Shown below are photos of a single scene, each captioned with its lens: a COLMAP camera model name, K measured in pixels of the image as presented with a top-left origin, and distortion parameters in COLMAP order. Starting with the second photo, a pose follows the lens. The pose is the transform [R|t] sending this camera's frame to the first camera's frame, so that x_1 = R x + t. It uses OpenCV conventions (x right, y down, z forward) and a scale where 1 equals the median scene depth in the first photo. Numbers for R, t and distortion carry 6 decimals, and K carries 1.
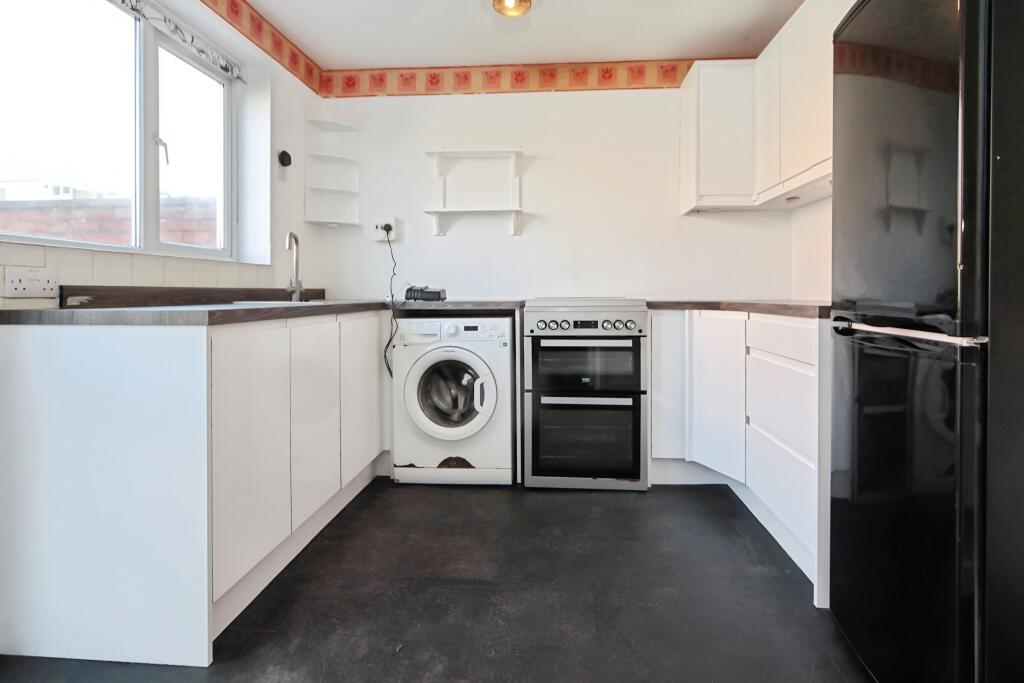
lens RADIAL K [[514.9, 0, 529.2], [0, 514.9, 300.6], [0, 0, 1]] dist [-0.014375, 0.006270]
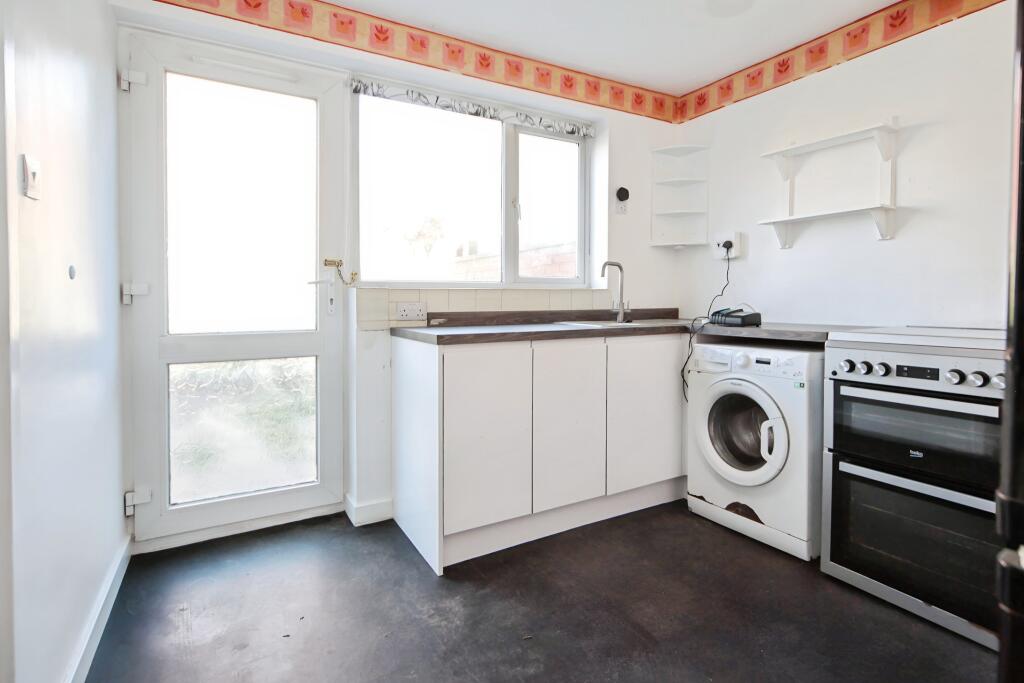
lens RADIAL K [[514.9, 0, 525.6], [0, 514.9, 318.7], [0, 0, 1]] dist [-0.014375, 0.006270]
pose [[0.562779, 0.031997, -0.825988, 0.368698], [-0.011766, 0.999459, 0.030700, -0.037950], [0.826523, -0.007559, 0.562852, 0.196978]]
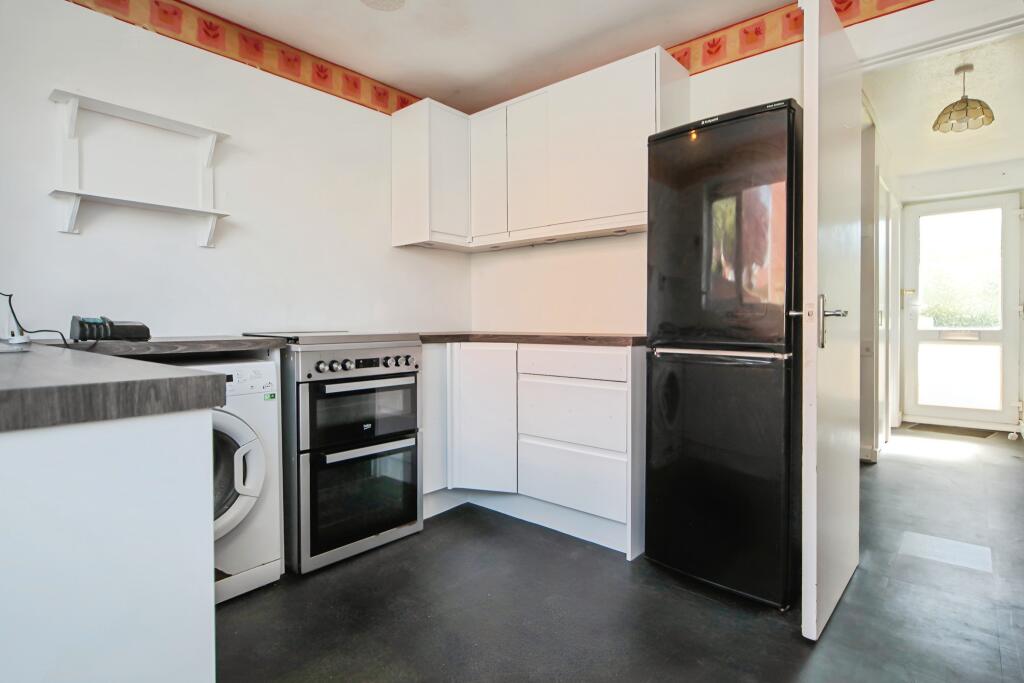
lens RADIAL K [[514.9, 0, 517.6], [0, 514.9, 336.0], [0, 0, 1]] dist [-0.014375, 0.006270]
pose [[0.607104, -0.019645, 0.794380, -0.424131], [0.010863, 0.999806, 0.016423, -0.010820], [-0.794548, -0.001341, 0.607200, 0.264035]]
